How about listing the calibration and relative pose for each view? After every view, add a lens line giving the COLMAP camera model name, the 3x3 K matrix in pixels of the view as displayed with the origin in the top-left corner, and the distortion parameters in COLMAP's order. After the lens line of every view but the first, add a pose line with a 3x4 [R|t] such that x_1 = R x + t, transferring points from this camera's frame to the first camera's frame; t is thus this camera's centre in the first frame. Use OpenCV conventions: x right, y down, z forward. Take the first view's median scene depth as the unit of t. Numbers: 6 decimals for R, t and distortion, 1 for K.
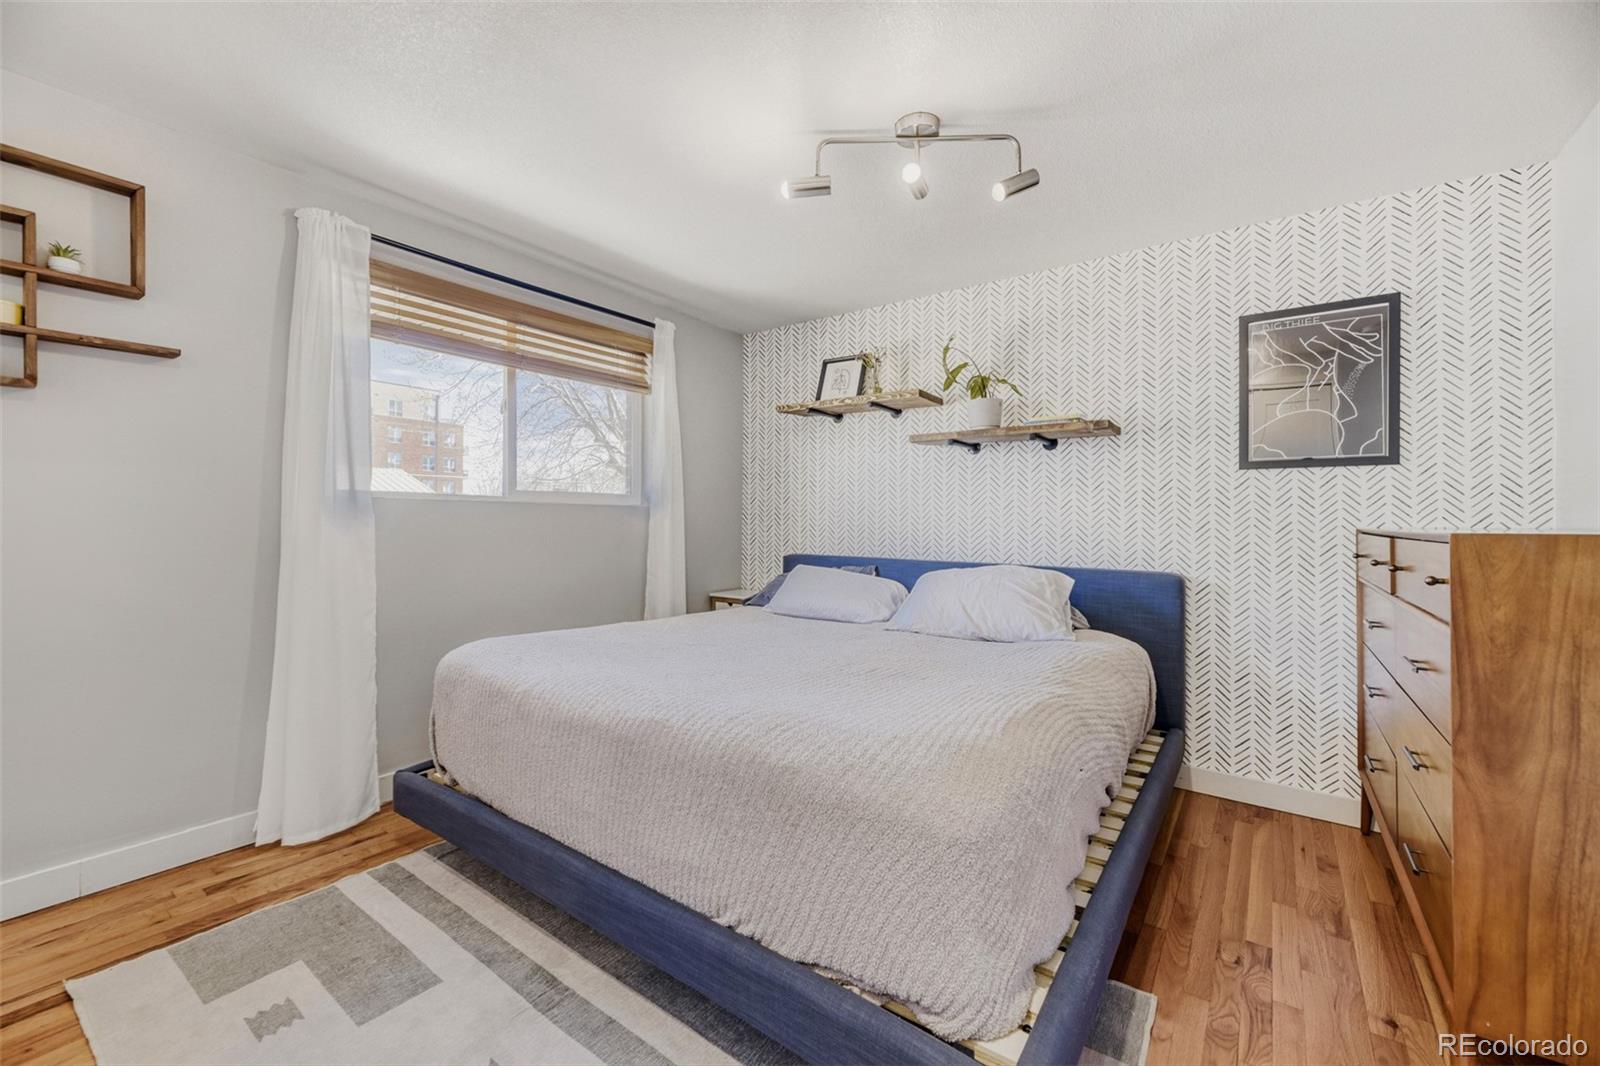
lens RADIAL K [[647.7, 0, 802.1], [0, 647.7, 522.5], [0, 0, 1]] dist [0.005790, -0.000997]
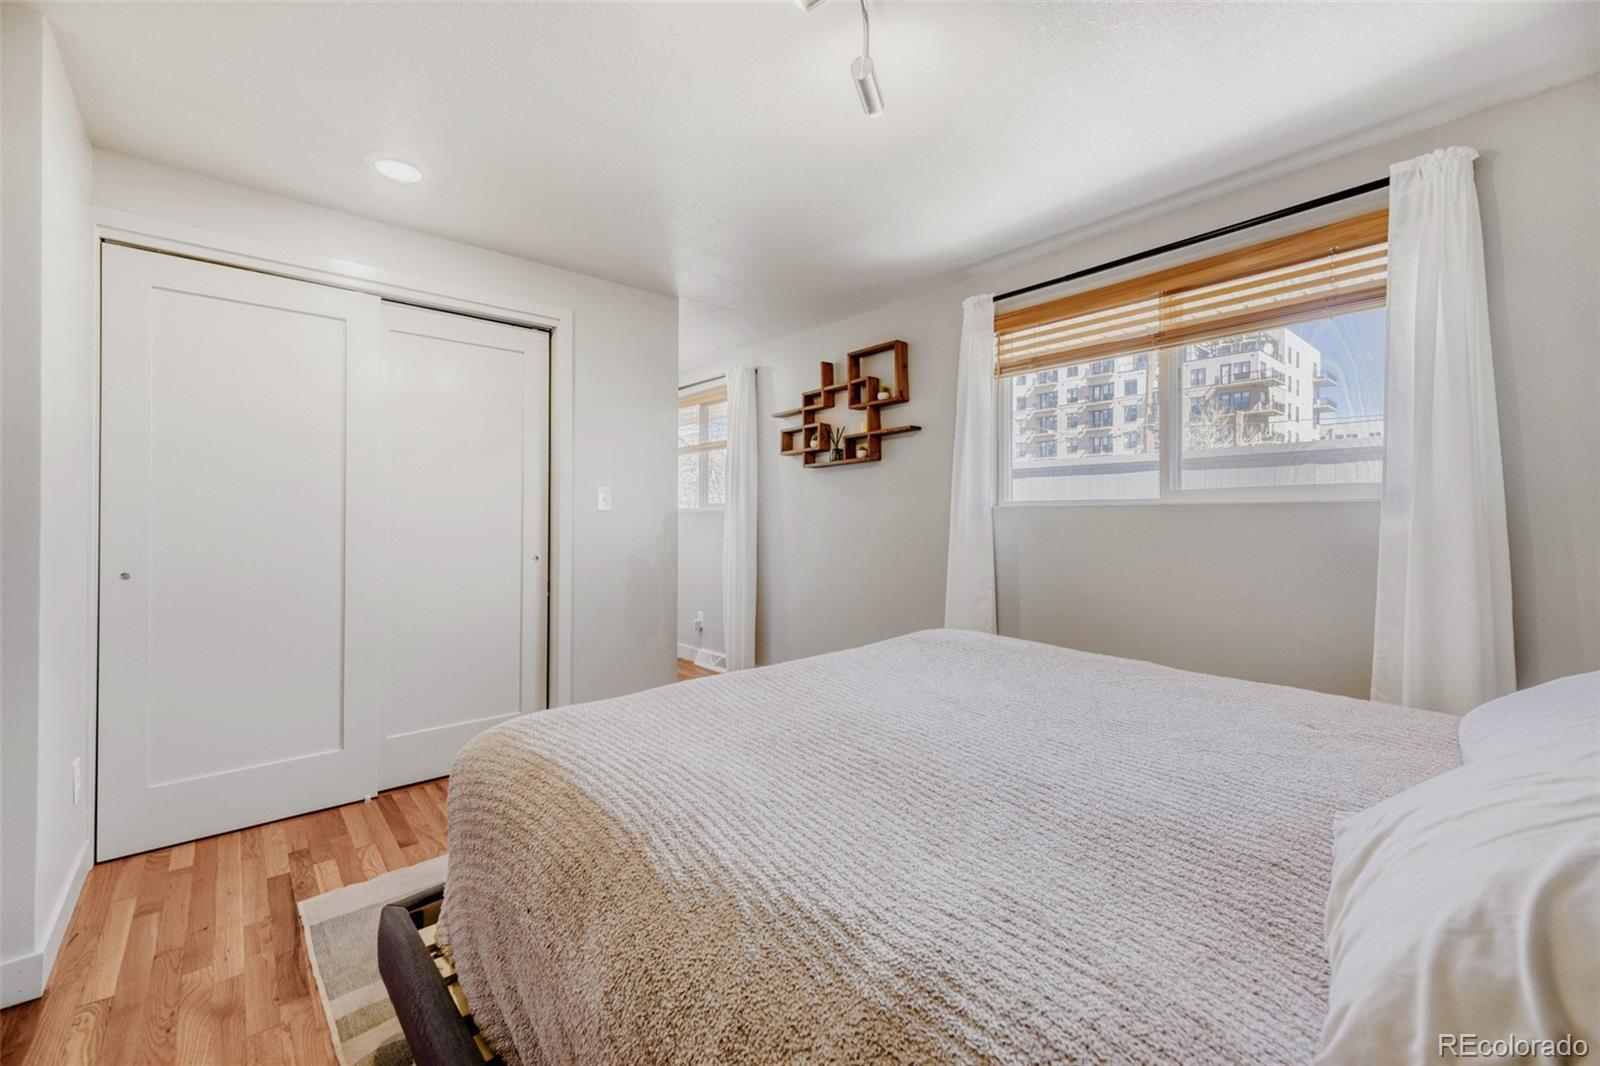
lens RADIAL K [[647.7, 0, 800.1], [0, 647.7, 532.5], [0, 0, 1]] dist [0.005790, -0.000997]
pose [[-0.216027, 0.007579, -0.976358, 0.510045], [-0.004705, 0.999950, 0.008803, 0.001318], [0.976376, 0.006495, -0.215981, 0.718157]]
